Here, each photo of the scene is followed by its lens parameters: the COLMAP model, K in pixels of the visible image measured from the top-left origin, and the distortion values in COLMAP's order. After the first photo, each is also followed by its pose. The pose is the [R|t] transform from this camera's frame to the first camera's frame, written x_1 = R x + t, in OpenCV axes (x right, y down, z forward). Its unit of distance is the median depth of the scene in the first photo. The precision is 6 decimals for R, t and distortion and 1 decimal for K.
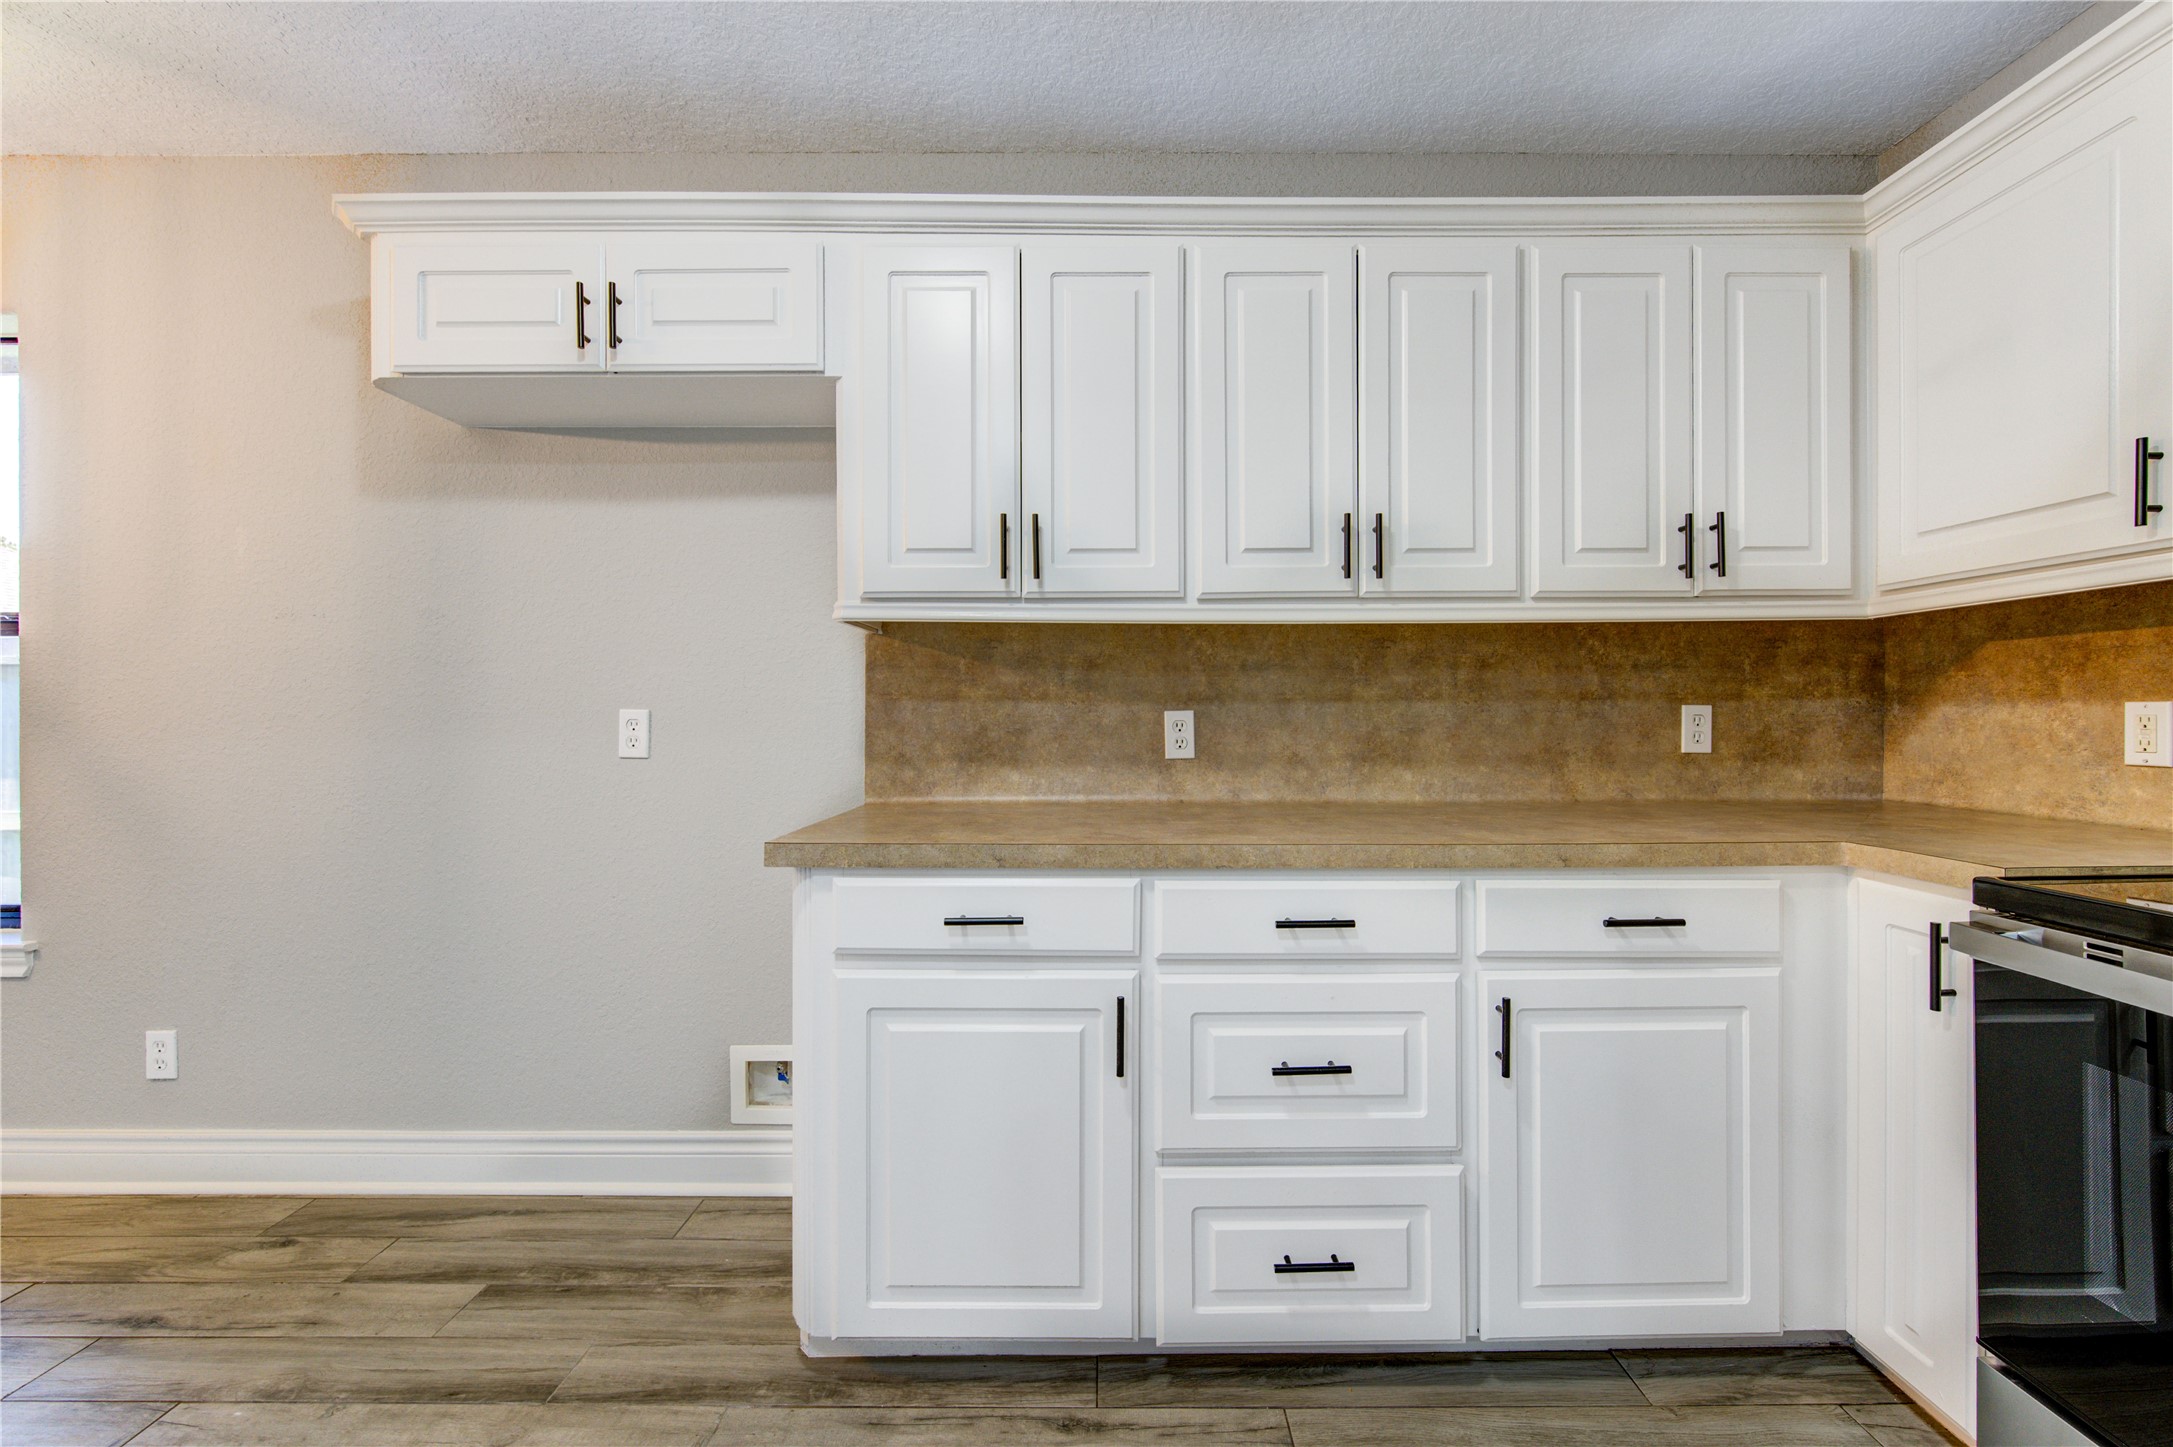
lens RADIAL K [[867.9, 0, 1093.9], [0, 867.9, 716.0], [0, 0, 1]] dist [-0.006109, -0.000556]
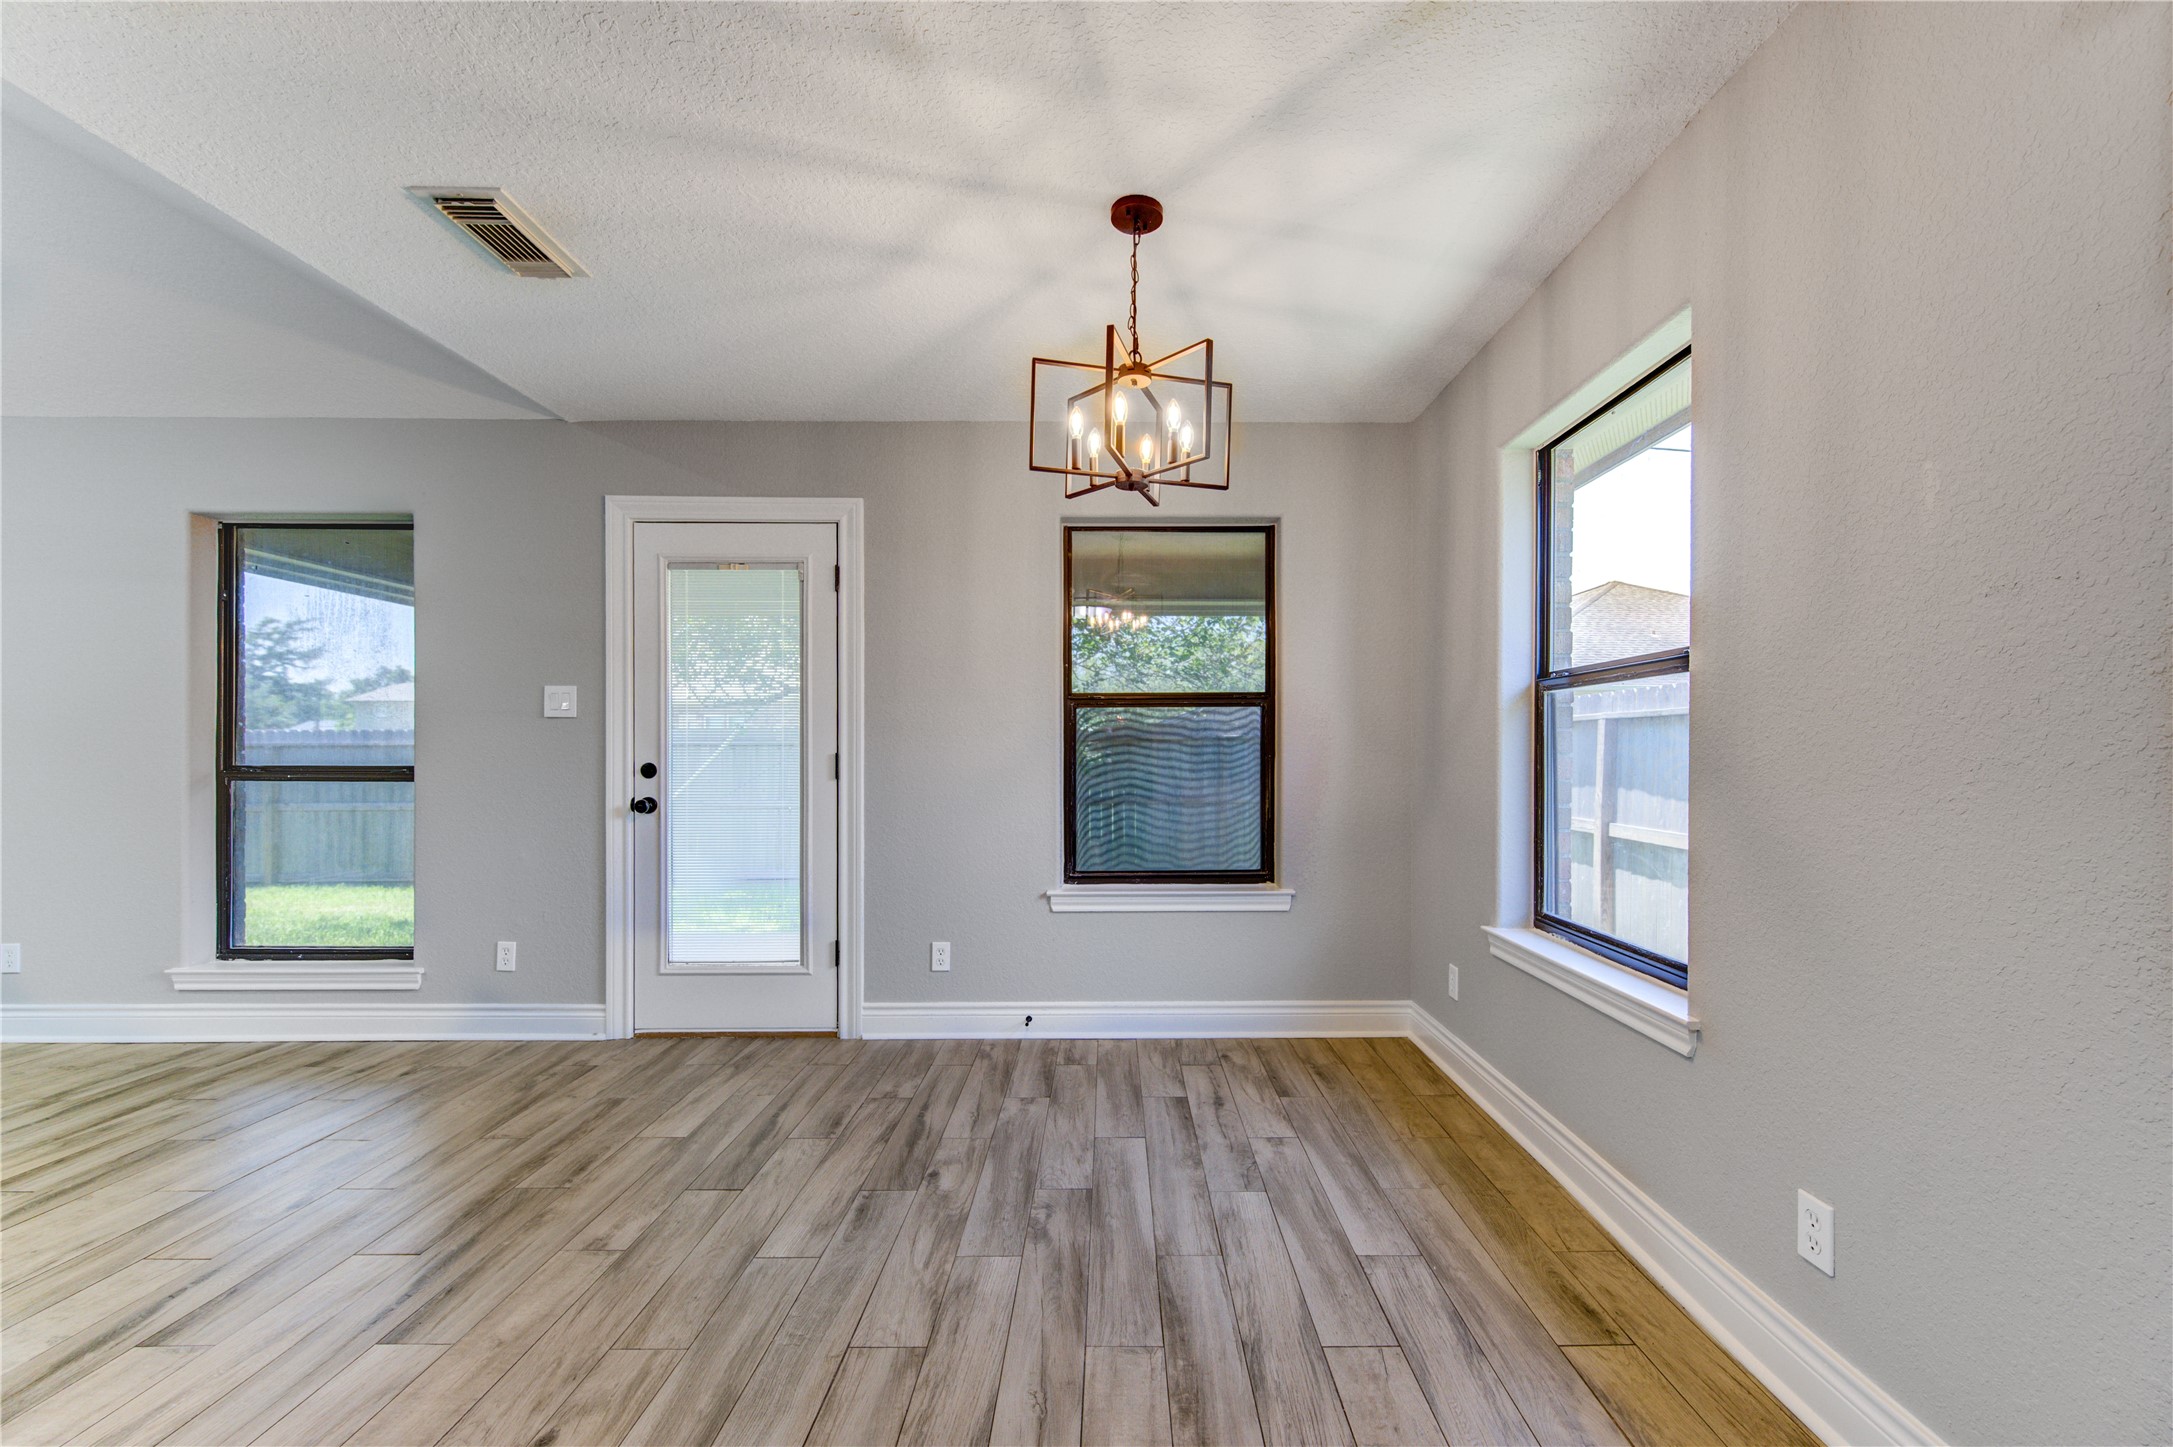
lens RADIAL K [[878.4, 0, 1112.2], [0, 878.4, 757.1], [0, 0, 1]] dist [0.000409, 0.000850]
pose [[0.005198, 0.006307, -0.999967, -0.371947], [-0.004070, 0.999972, 0.006286, -0.006241], [0.999978, 0.004037, 0.005223, 0.426710]]
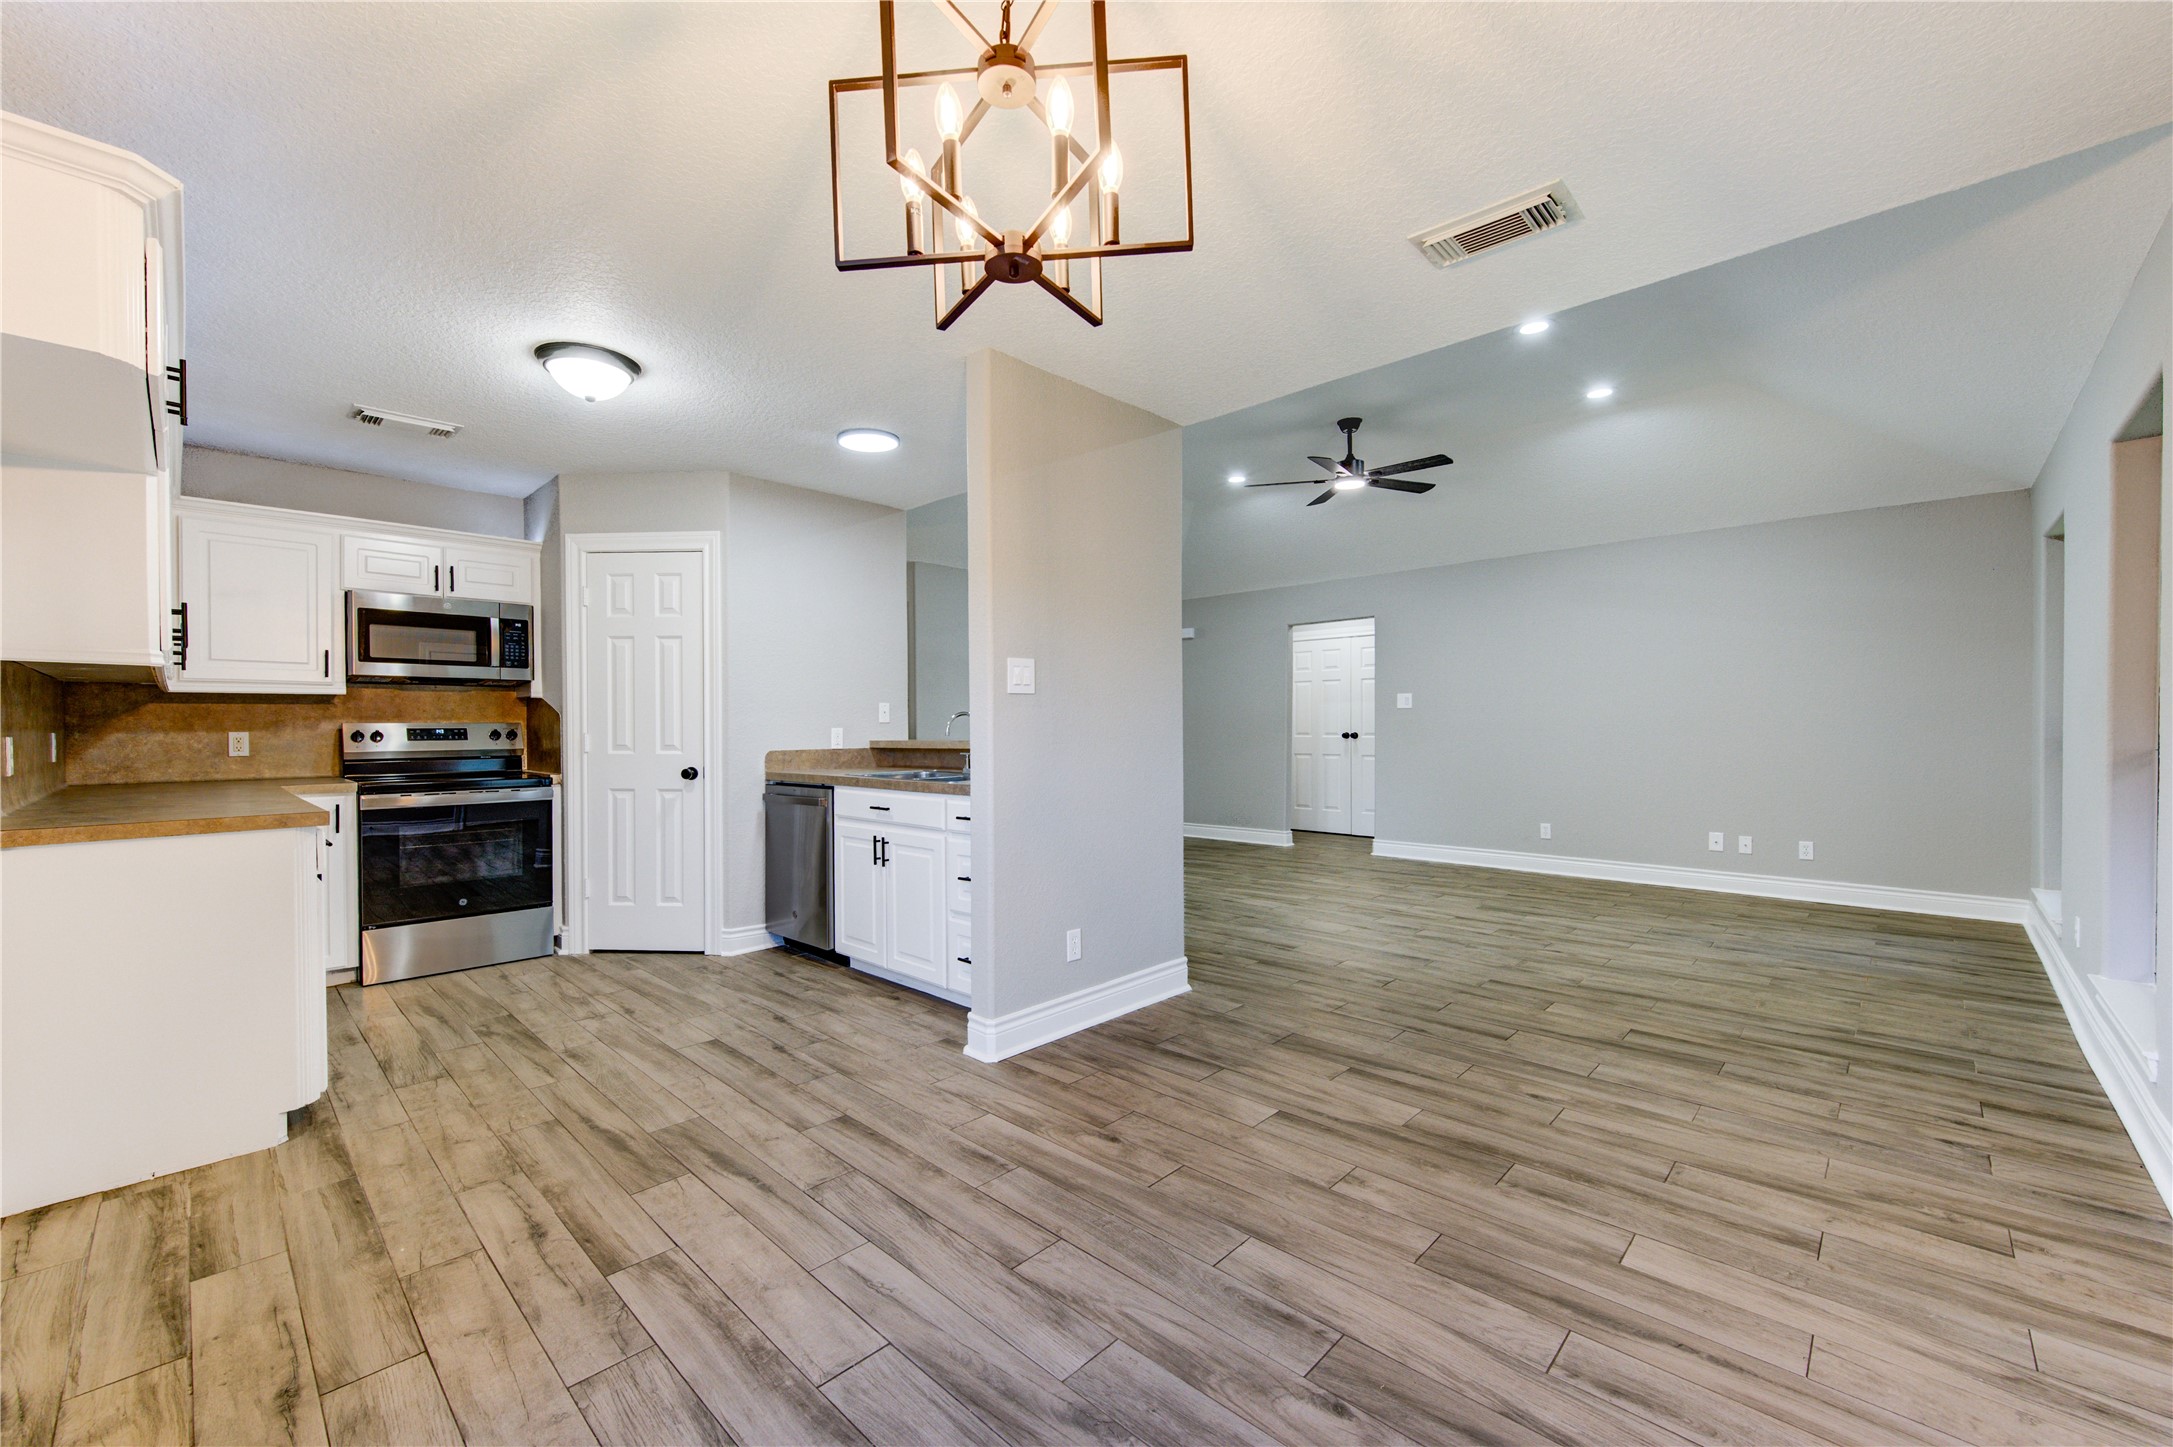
lens RADIAL K [[930.7, 0, 1106.7], [0, 930.7, 729.7], [0, 0, 1]] dist [0.001814, 0.000057]
pose [[-0.718203, 0.004451, 0.695820, -1.979758], [0.008342, 0.999963, 0.002214, -0.006075], [-0.695784, 0.007394, -0.718213, 0.890993]]
